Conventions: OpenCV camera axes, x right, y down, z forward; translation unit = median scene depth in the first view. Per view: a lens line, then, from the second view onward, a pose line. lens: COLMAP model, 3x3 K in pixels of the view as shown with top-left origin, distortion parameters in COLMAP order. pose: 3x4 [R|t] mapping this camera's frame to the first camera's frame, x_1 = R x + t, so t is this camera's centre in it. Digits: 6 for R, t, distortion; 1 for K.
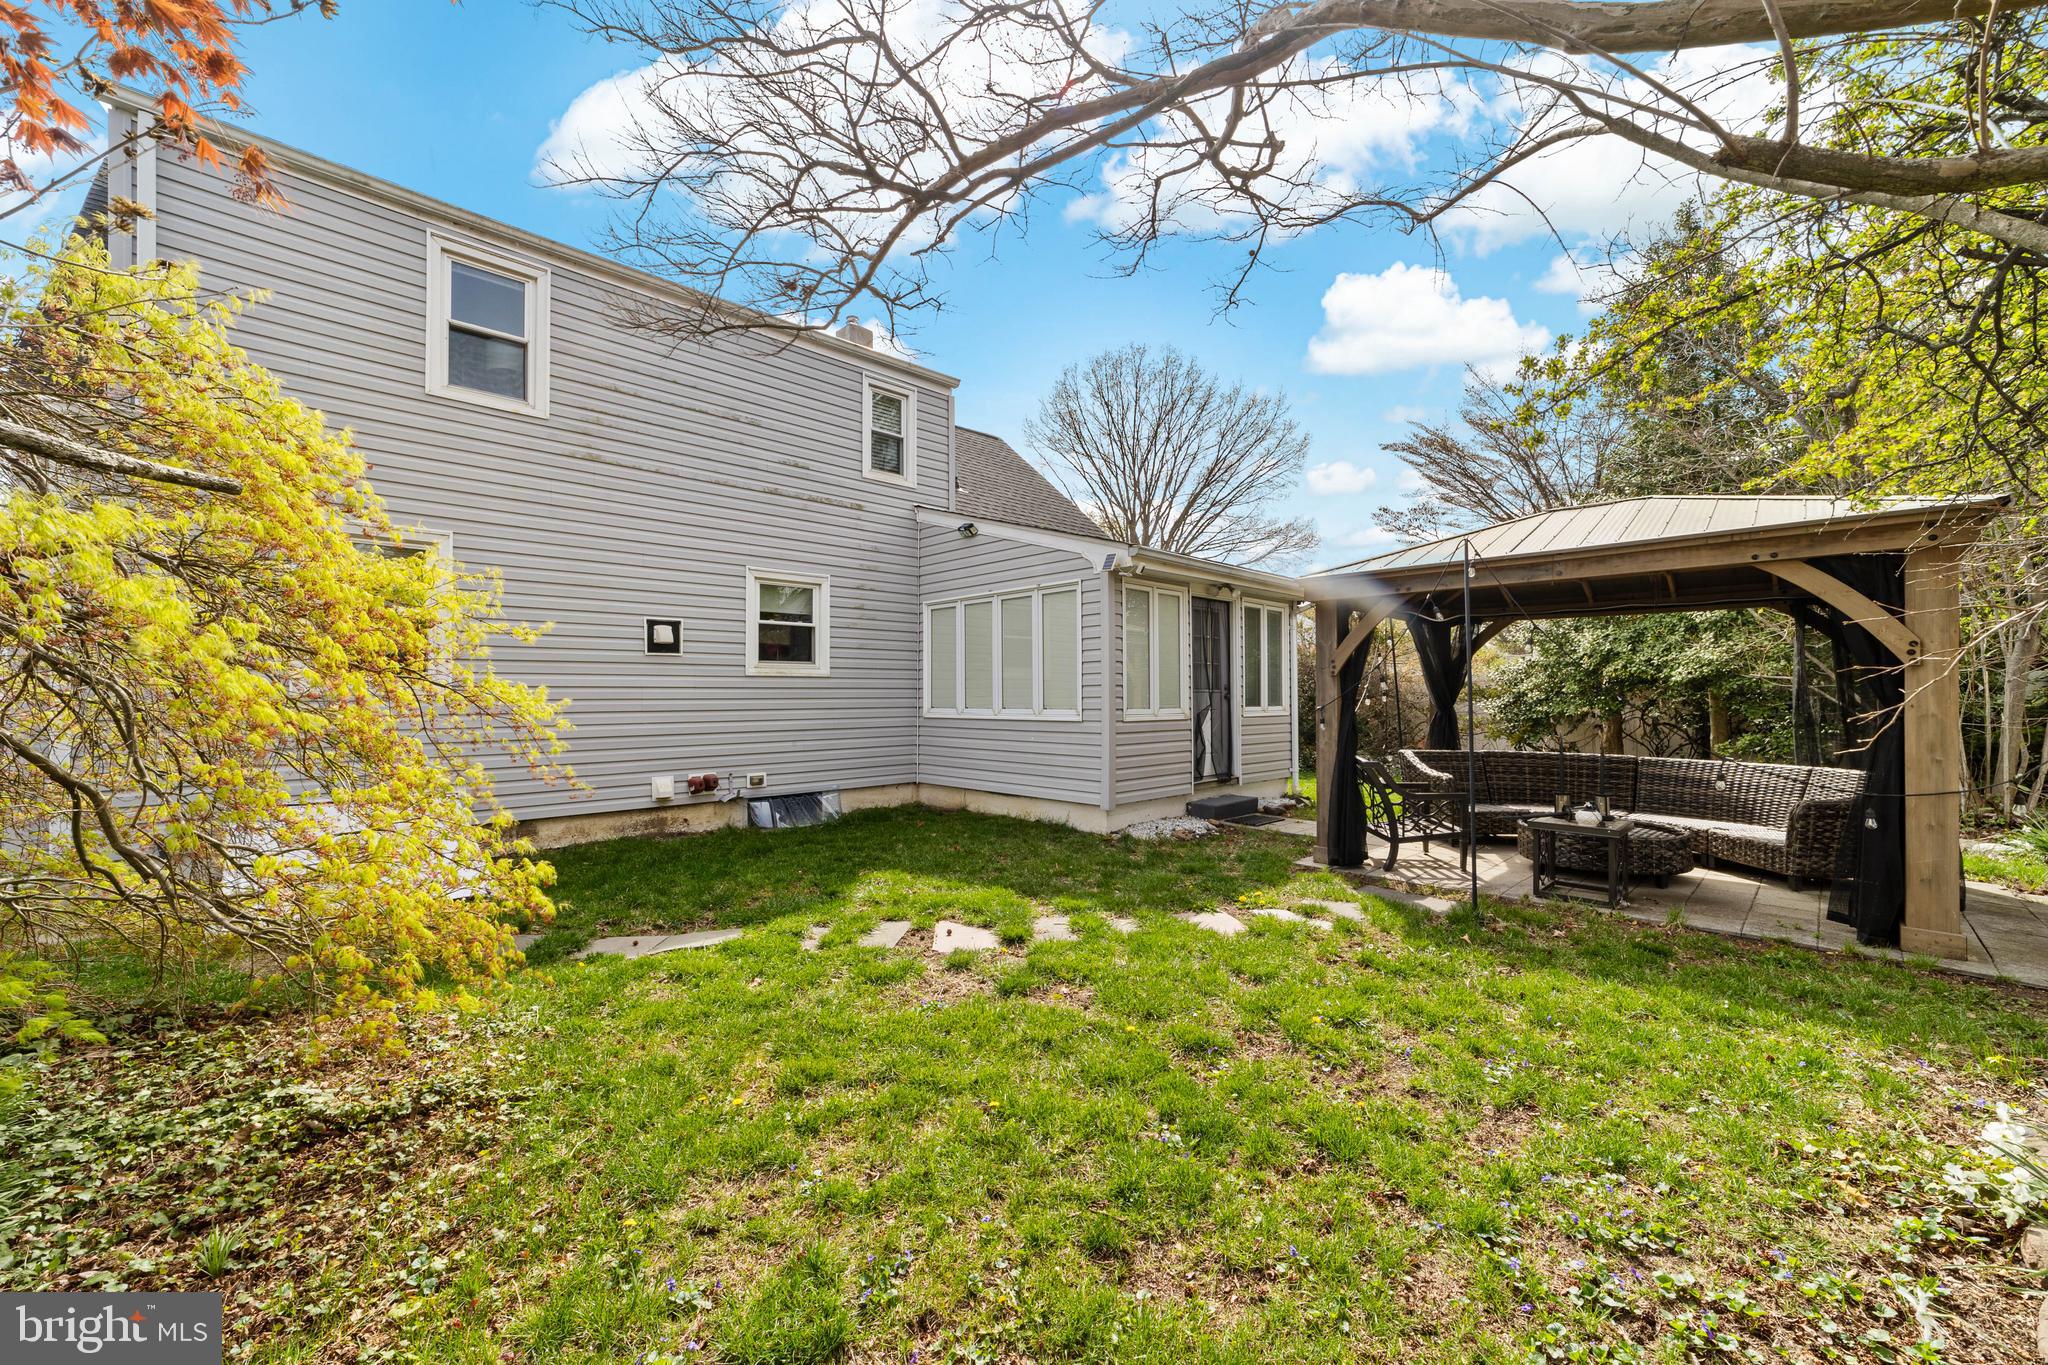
lens RADIAL K [[798.6, 0, 1011.2], [0, 798.6, 677.4], [0, 0, 1]] dist [0.000119, 0.000299]
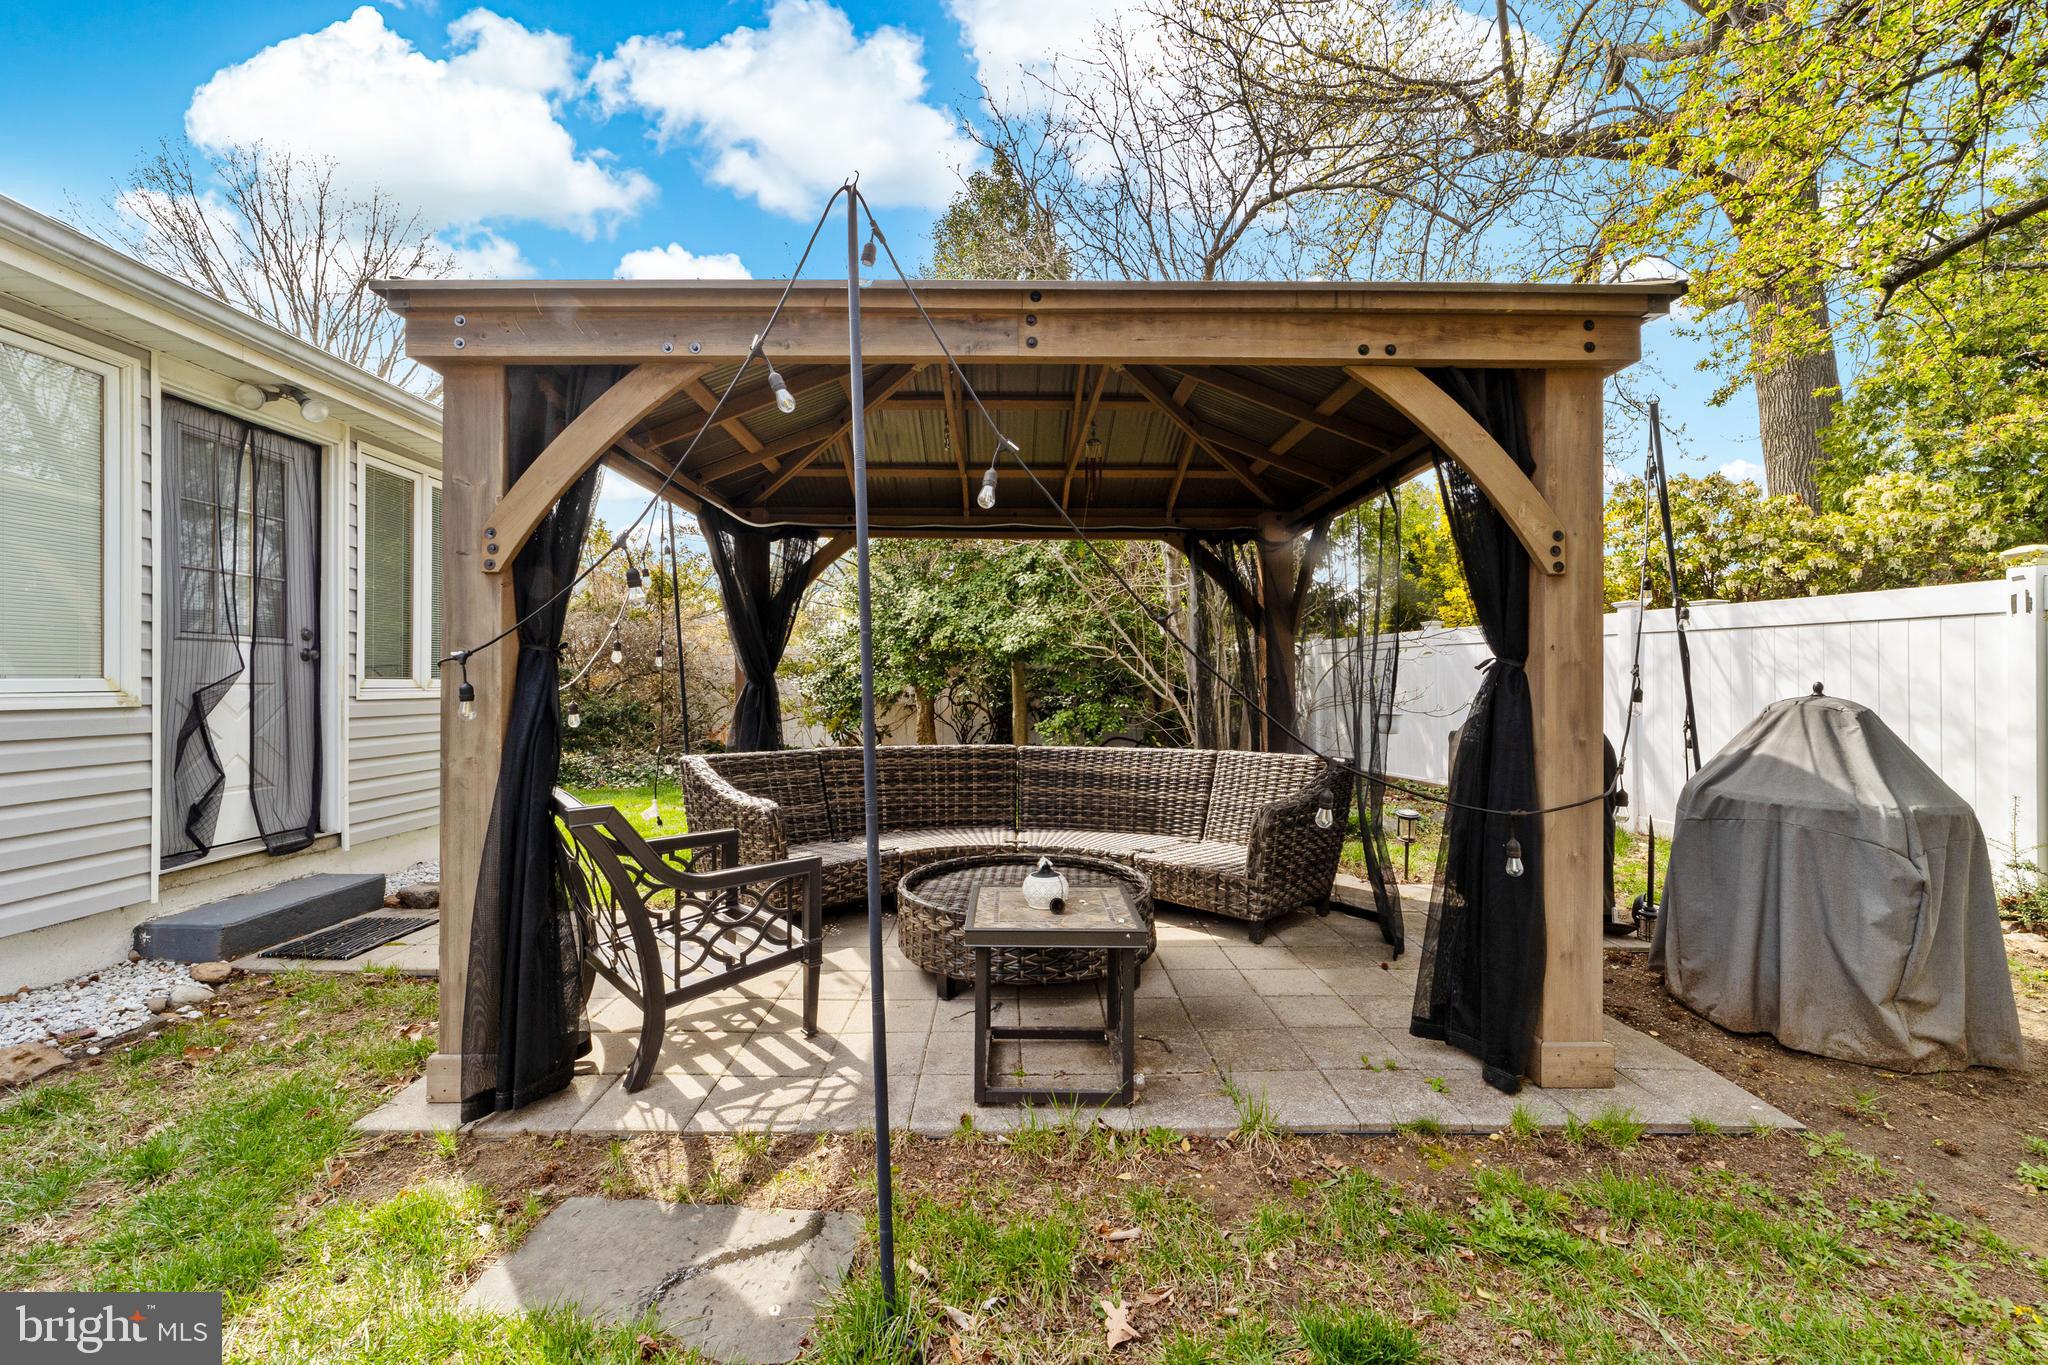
lens RADIAL K [[798.6, 0, 1011.2], [0, 798.6, 677.4], [0, 0, 1]] dist [0.000119, 0.000299]
pose [[0.678963, 0.006868, 0.734140, 0.214760], [-0.016659, 0.999843, 0.006053, 0.028010], [-0.733983, -0.016340, 0.678971, 0.421108]]
